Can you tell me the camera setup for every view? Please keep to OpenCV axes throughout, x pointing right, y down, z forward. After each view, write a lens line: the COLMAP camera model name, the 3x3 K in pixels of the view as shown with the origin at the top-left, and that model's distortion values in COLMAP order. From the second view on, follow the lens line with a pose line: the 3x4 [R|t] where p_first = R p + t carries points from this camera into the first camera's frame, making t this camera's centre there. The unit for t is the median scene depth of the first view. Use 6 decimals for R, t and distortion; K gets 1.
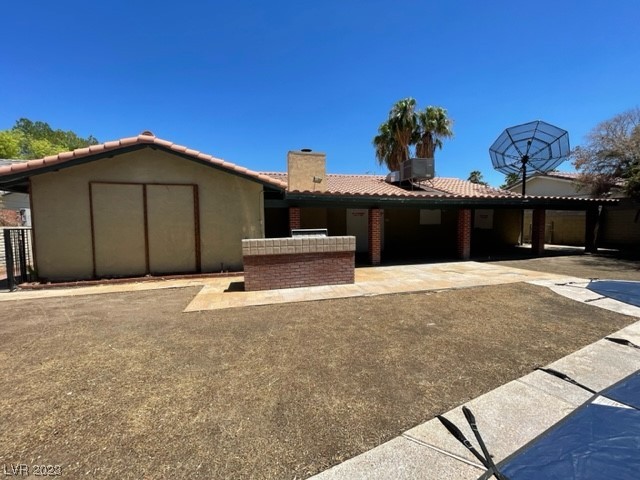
lens RADIAL K [[258.1, 0, 320.7], [0, 258.1, 240.2], [0, 0, 1]] dist [-0.002815, -0.000110]
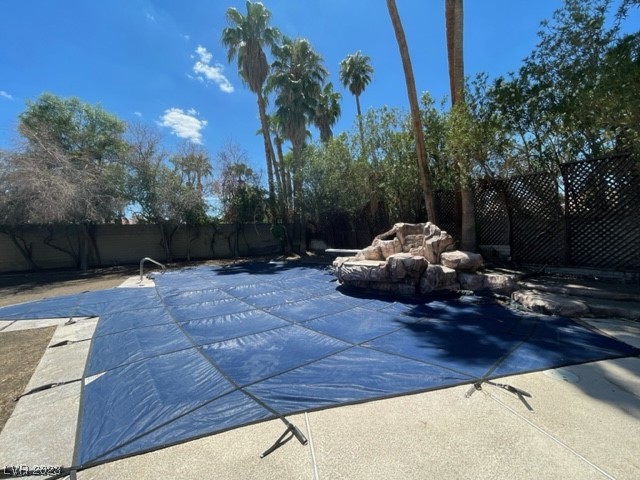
lens RADIAL K [[258.1, 0, 320.7], [0, 258.1, 239.6], [0, 0, 1]] dist [-0.002815, -0.000110]
pose [[-0.258813, 0.010764, 0.965868, -0.191515], [0.104091, 0.994426, 0.016810, 0.008094], [-0.960303, 0.104889, -0.258490, 0.056776]]
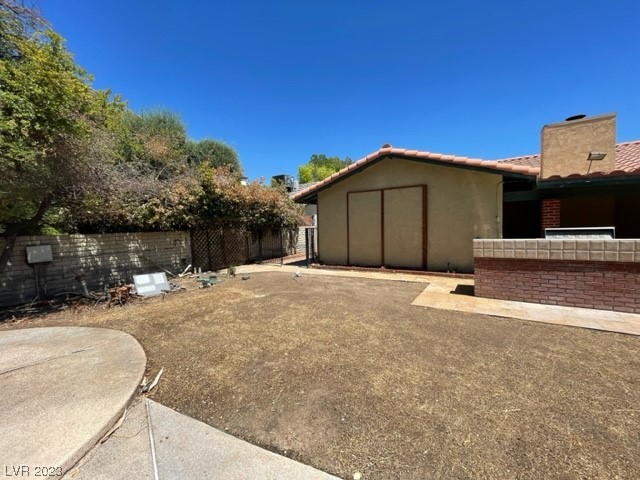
lens RADIAL K [[258.1, 0, 319.9], [0, 258.1, 240.0], [0, 0, 1]] dist [-0.002815, -0.000110]
pose [[0.678459, 0.032214, -0.733931, -0.004357], [-0.027474, 0.999452, 0.018471, -0.002353], [0.734124, 0.007632, 0.678972, -0.017224]]
